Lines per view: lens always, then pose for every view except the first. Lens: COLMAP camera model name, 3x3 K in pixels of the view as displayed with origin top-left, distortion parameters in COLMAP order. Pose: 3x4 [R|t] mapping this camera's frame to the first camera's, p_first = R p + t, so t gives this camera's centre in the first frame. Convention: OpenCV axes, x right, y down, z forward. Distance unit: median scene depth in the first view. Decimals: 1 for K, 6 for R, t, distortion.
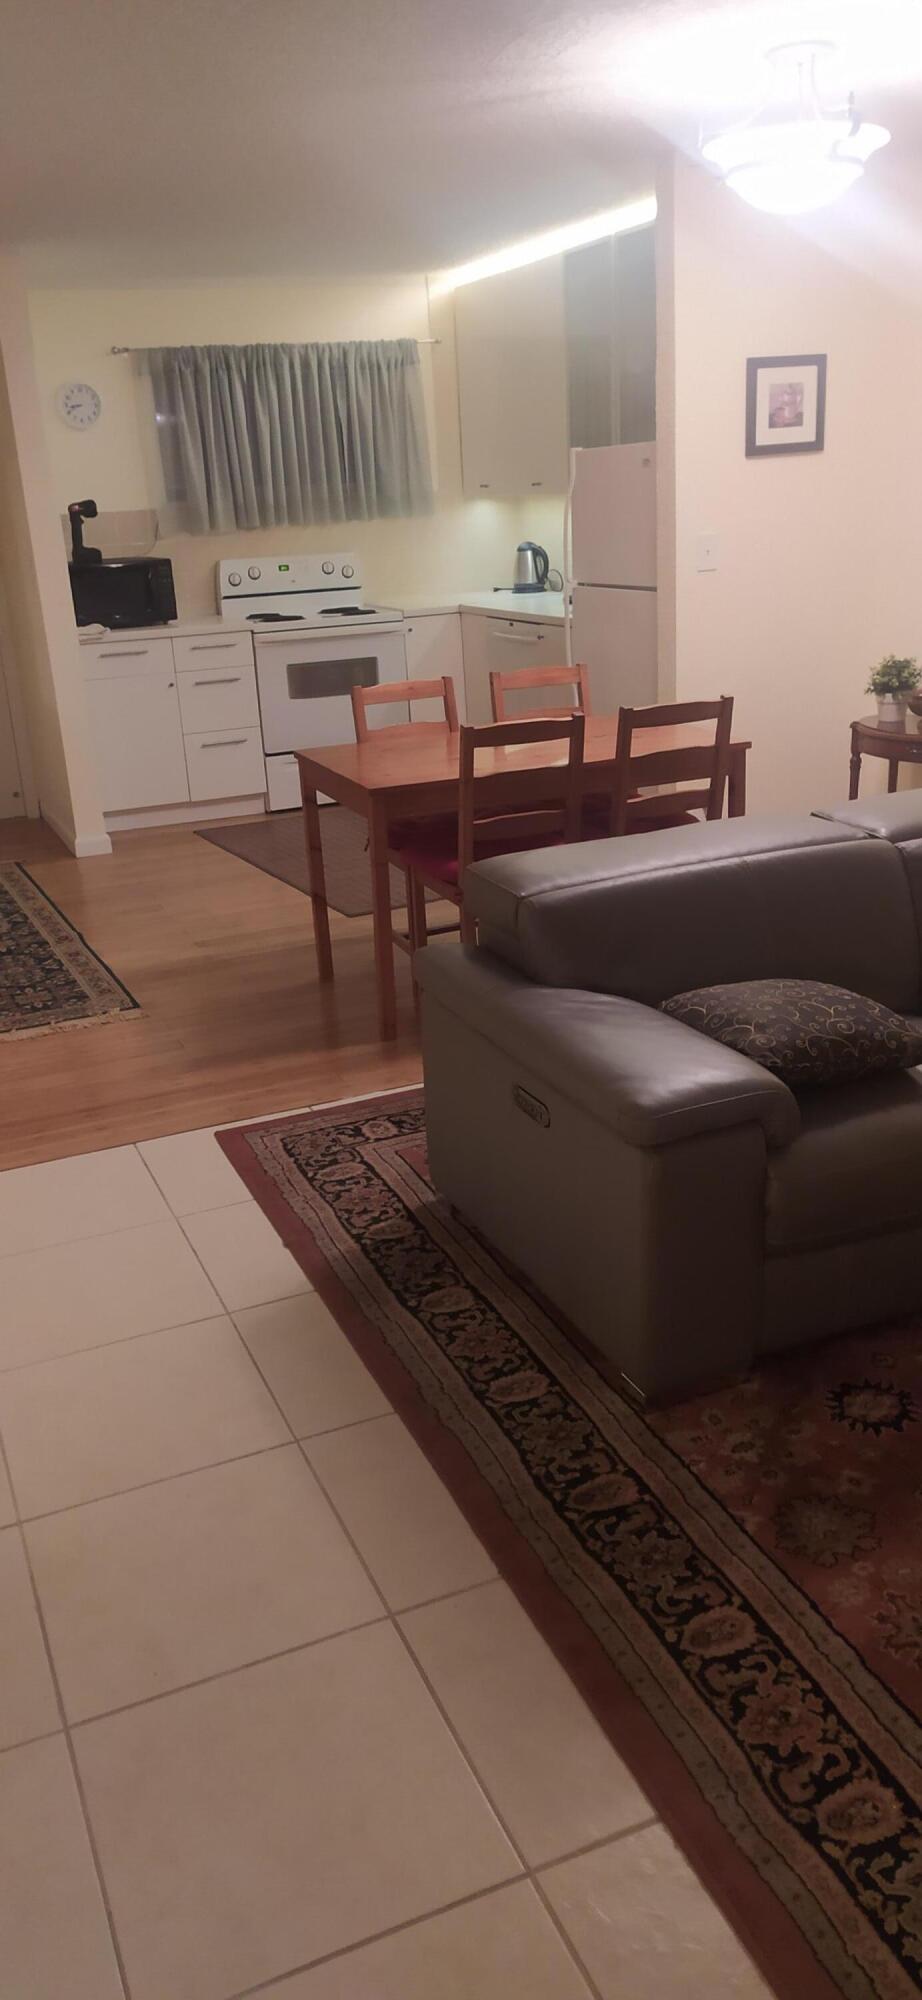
lens RADIAL K [[1501.9, 0, 461.7], [0, 1501.9, 1003.1], [0, 0, 1]] dist [-0.000485, -0.018429]
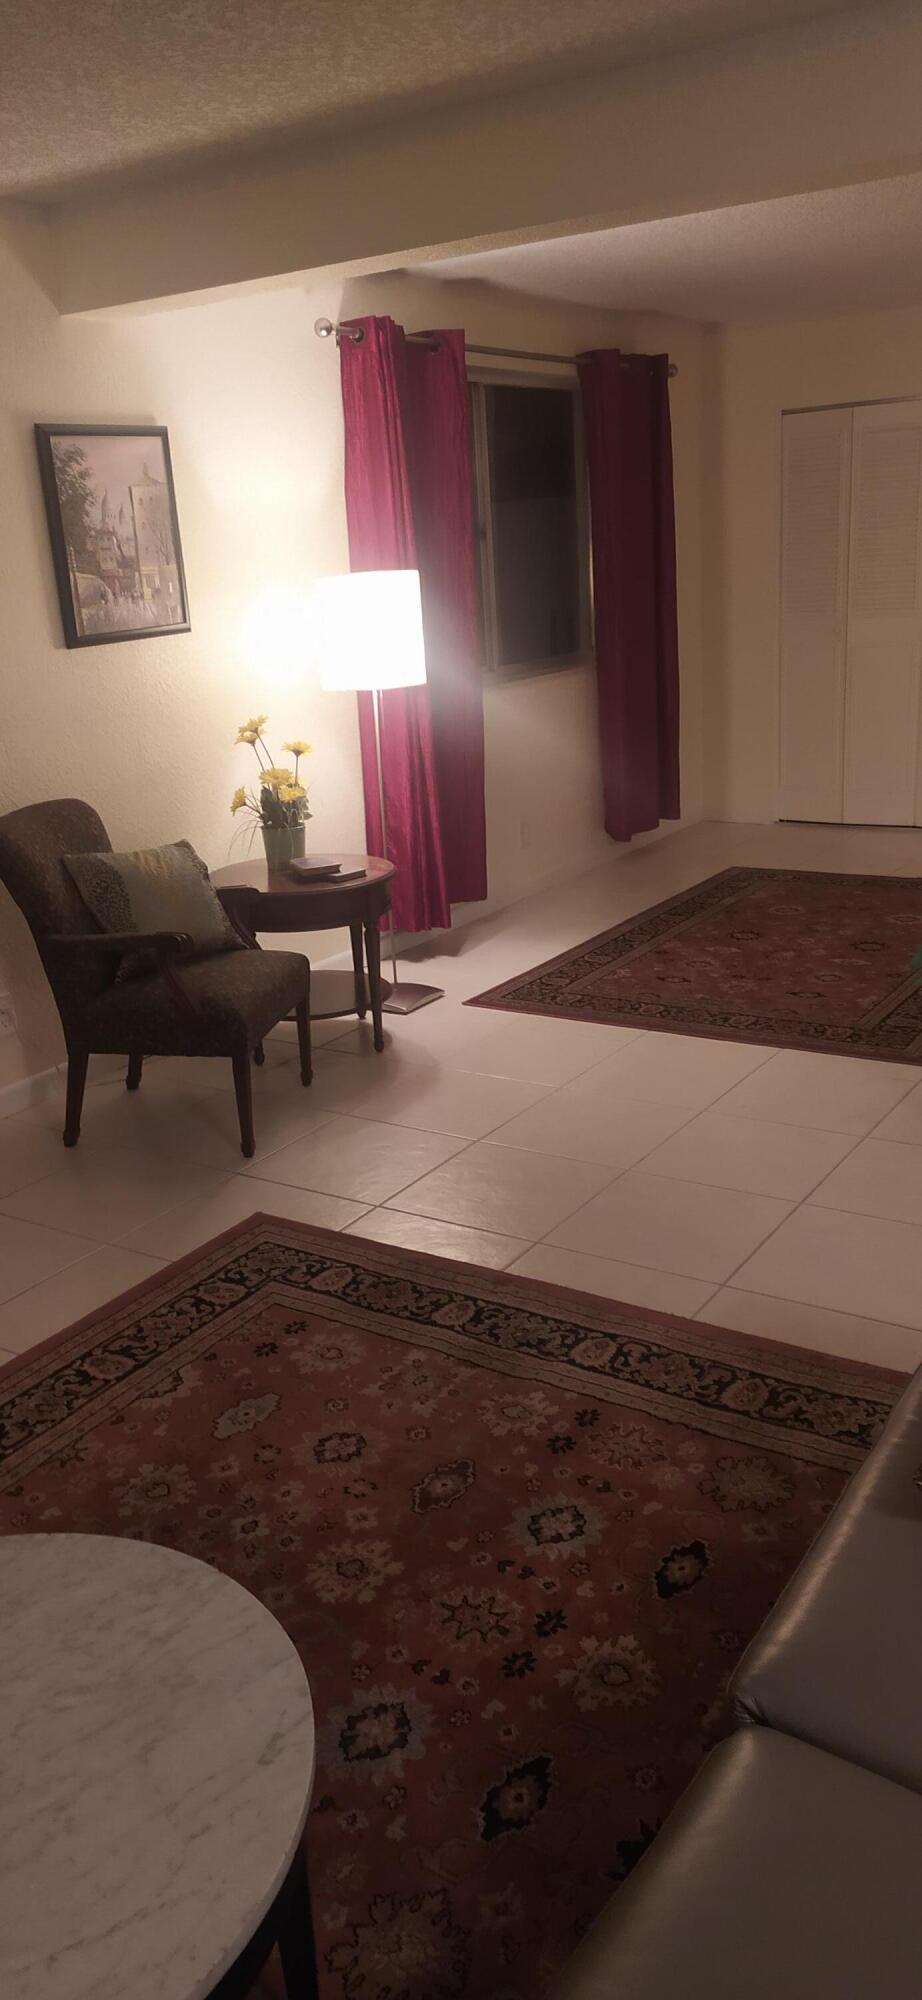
lens RADIAL K [[1501.9, 0, 463.6], [0, 1501.9, 999.2], [0, 0, 1]] dist [-0.000485, -0.018429]
pose [[-0.825096, 0.265454, -0.498750, 1.002917], [-0.080067, 0.818909, 0.568311, -0.649245], [0.559291, 0.508844, -0.654424, 1.627394]]
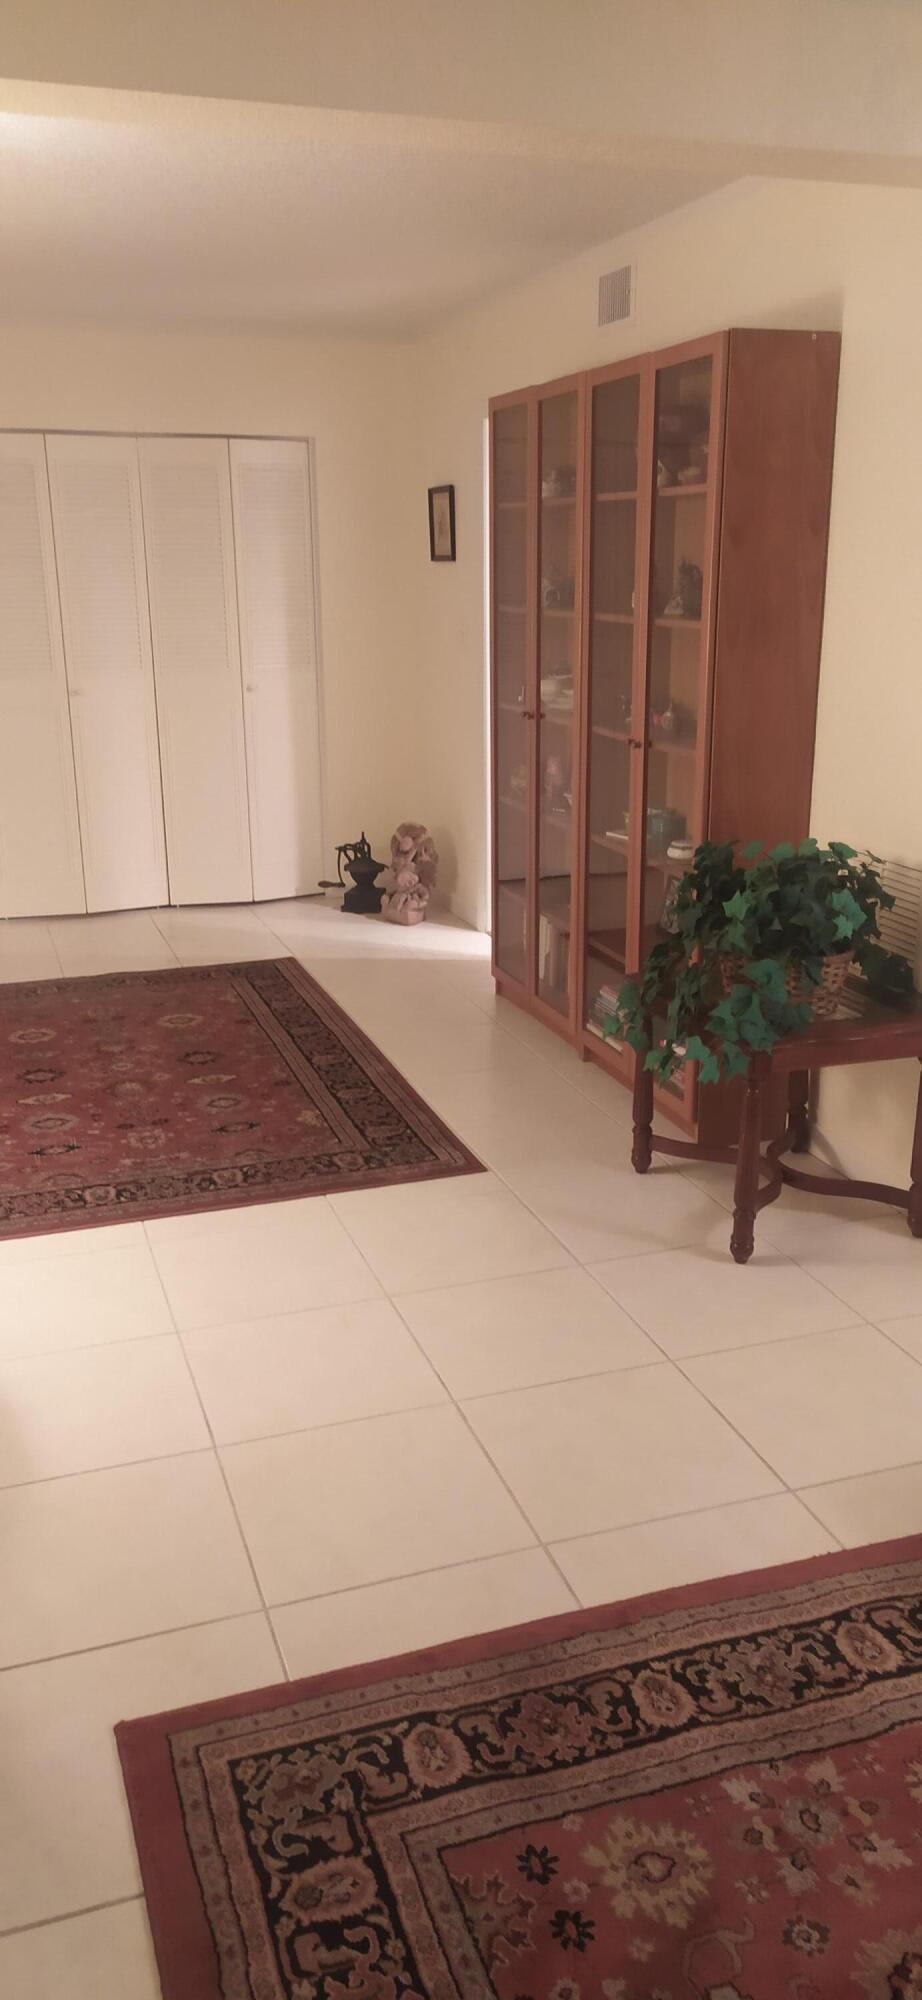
lens RADIAL K [[1501.9, 0, 465.1], [0, 1501.9, 1001.6], [0, 0, 1]] dist [-0.000485, -0.018429]
pose [[-0.080435, 0.337560, -0.937861, 1.141447], [-0.315735, 0.883829, 0.345191, -0.226676], [0.945432, 0.323881, 0.035489, 0.420911]]
